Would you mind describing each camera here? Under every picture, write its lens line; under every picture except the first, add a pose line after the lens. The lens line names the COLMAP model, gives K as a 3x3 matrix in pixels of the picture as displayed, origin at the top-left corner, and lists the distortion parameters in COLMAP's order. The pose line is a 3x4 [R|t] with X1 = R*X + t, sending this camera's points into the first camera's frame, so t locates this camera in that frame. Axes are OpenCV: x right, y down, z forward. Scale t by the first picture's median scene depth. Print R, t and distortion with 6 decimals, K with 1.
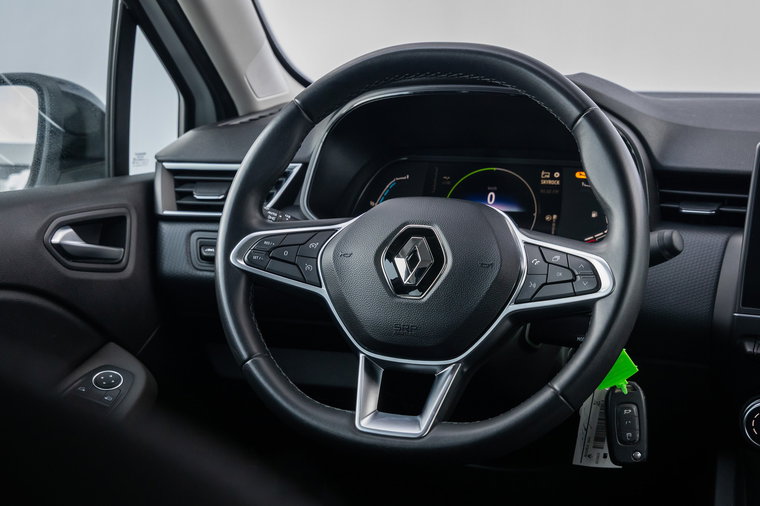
lens RADIAL K [[1193.5, 0, 380.0], [0, 1193.5, 253.0], [0, 0, 1]] dist [0.005906, -0.018362]
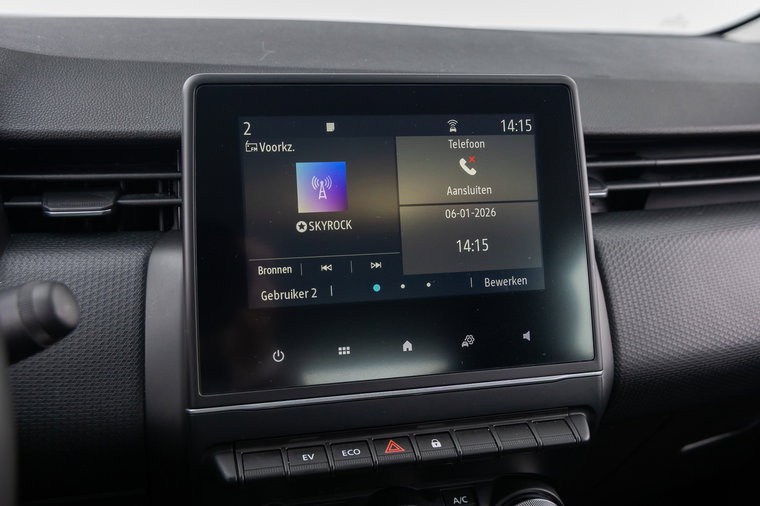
lens RADIAL K [[824.4, 0, 380.0], [0, 824.4, 253.0], [0, 0, 1]] dist [-0.006049, 0.013032]
pose [[0.778072, -0.161550, 0.607047, 0.149649], [0.092796, 0.985322, 0.143278, -0.061116], [-0.621283, -0.055149, 0.781643, 0.656183]]
